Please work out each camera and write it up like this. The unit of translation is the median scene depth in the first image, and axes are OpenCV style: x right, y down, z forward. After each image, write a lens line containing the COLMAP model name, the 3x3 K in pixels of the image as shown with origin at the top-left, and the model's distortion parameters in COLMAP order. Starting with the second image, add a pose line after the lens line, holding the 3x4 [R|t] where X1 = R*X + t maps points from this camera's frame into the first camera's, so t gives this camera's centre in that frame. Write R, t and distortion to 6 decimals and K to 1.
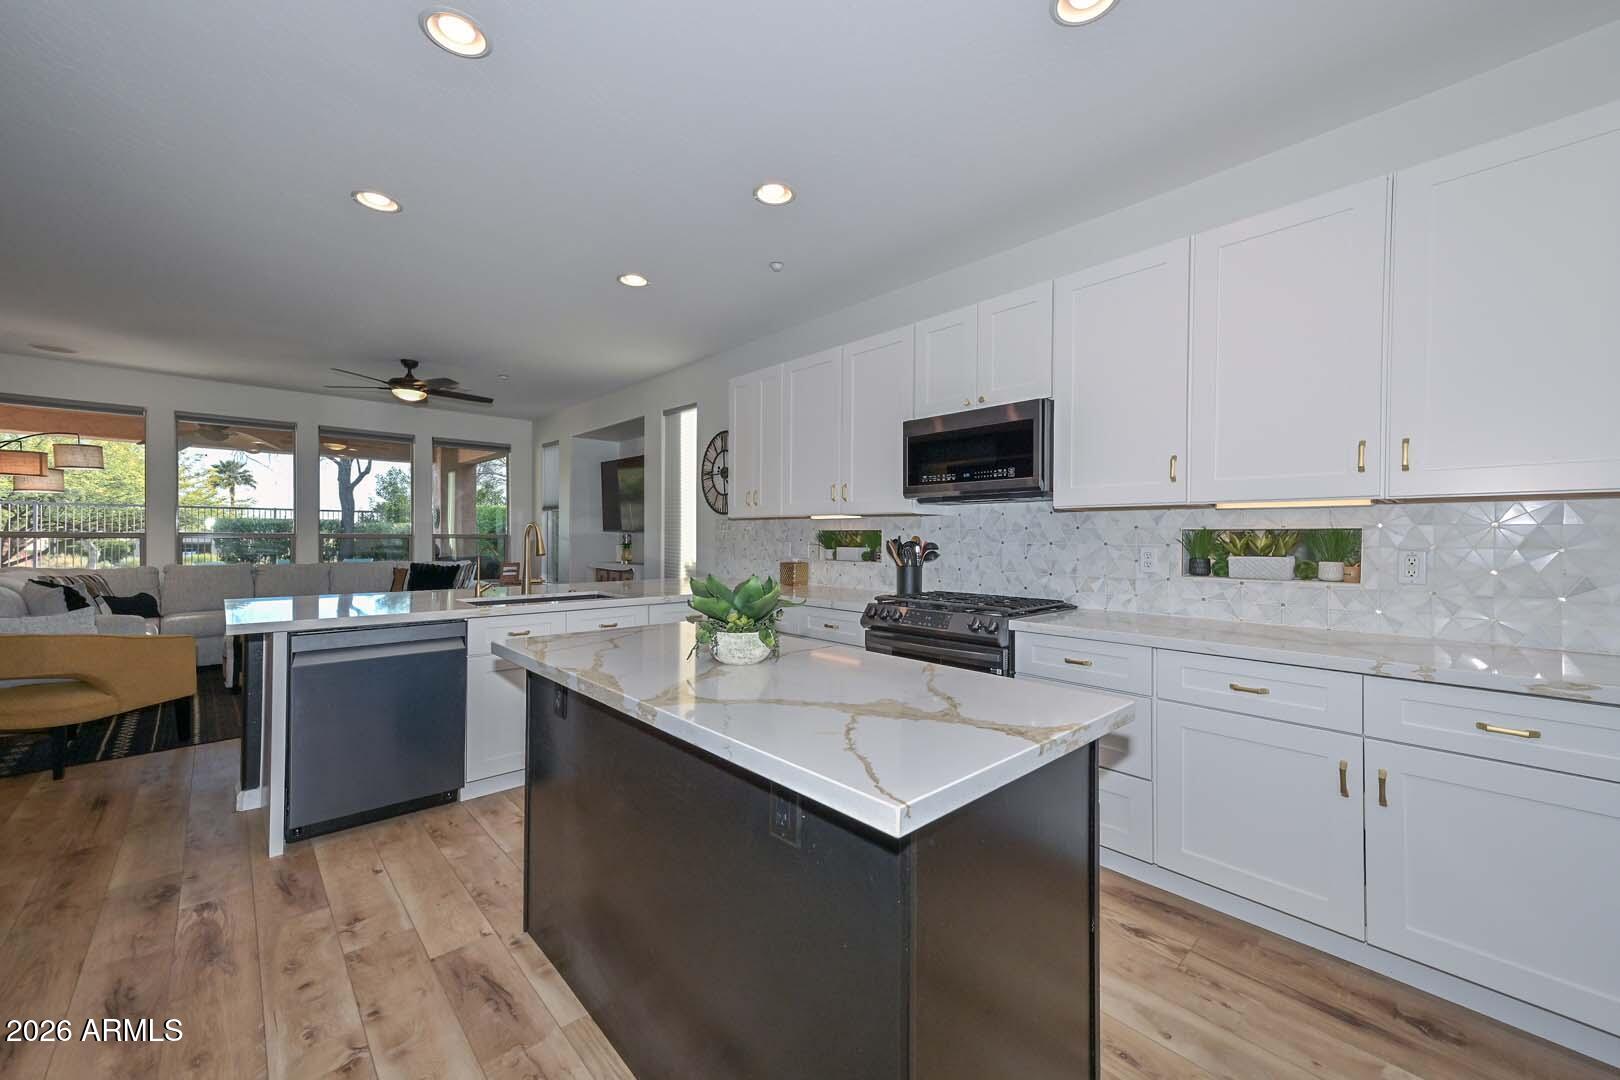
lens RADIAL K [[623.2, 0, 817.0], [0, 623.2, 541.3], [0, 0, 1]] dist [-0.003377, 0.000282]
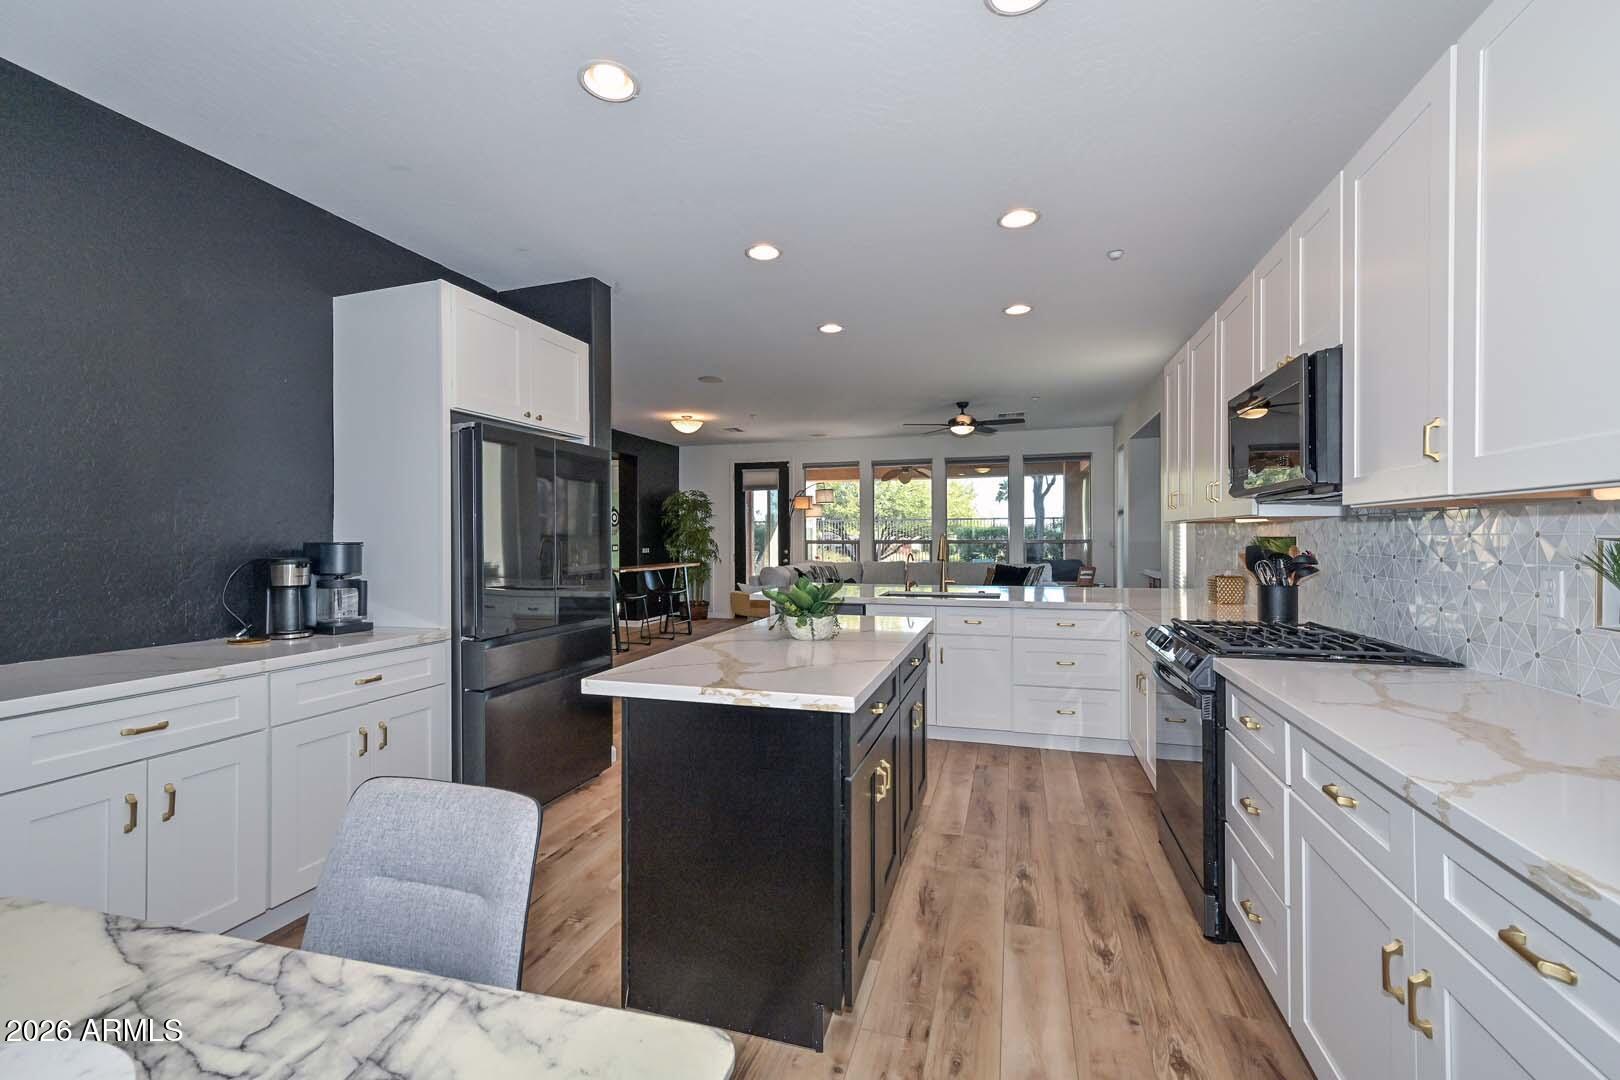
lens RADIAL K [[660.2, 0, 809.5], [0, 660.2, 541.0], [0, 0, 1]] dist [0.019059, 0.000422]
pose [[0.499149, -0.005437, -0.866499, 0.341251], [0.002660, 0.999985, -0.004743, -0.006717], [0.866512, 0.000062, 0.499156, 0.067236]]
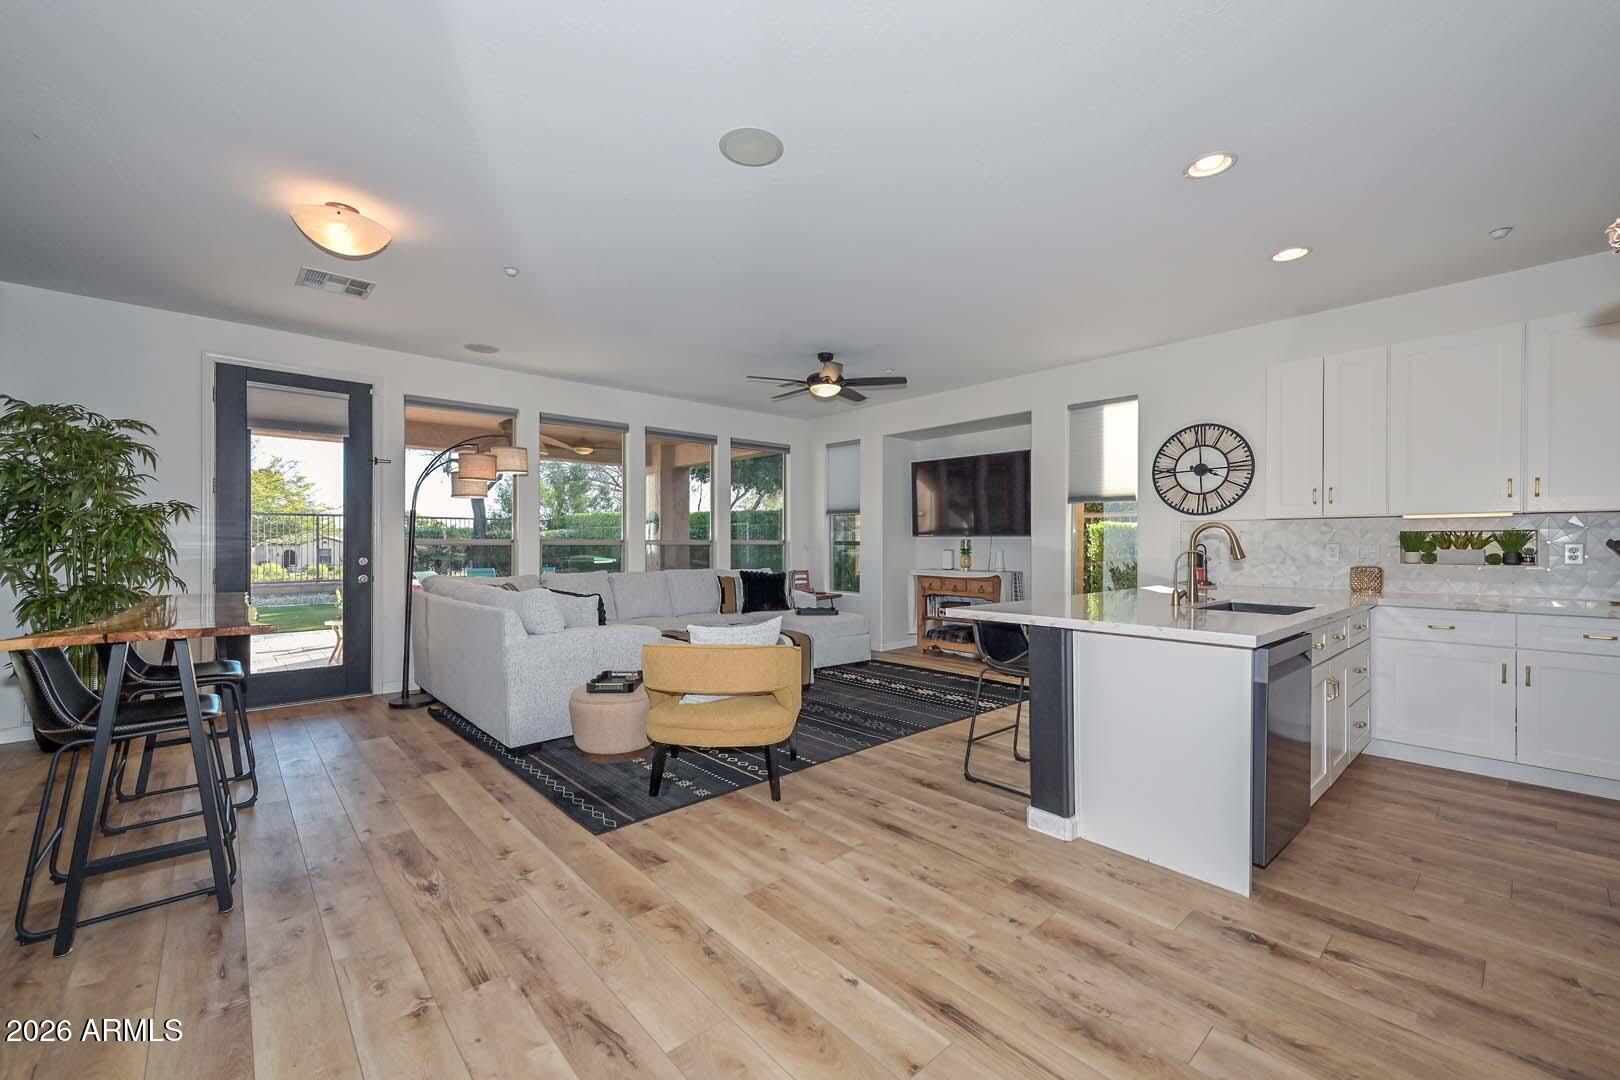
lens RADIAL K [[660.2, 0, 802.9], [0, 660.2, 541.5], [0, 0, 1]] dist [0.019059, 0.000422]
pose [[0.998842, -0.005175, -0.047828, -0.637400], [0.004487, 0.999885, -0.014497, 0.006126], [0.047897, 0.014266, 0.998750, 0.003361]]
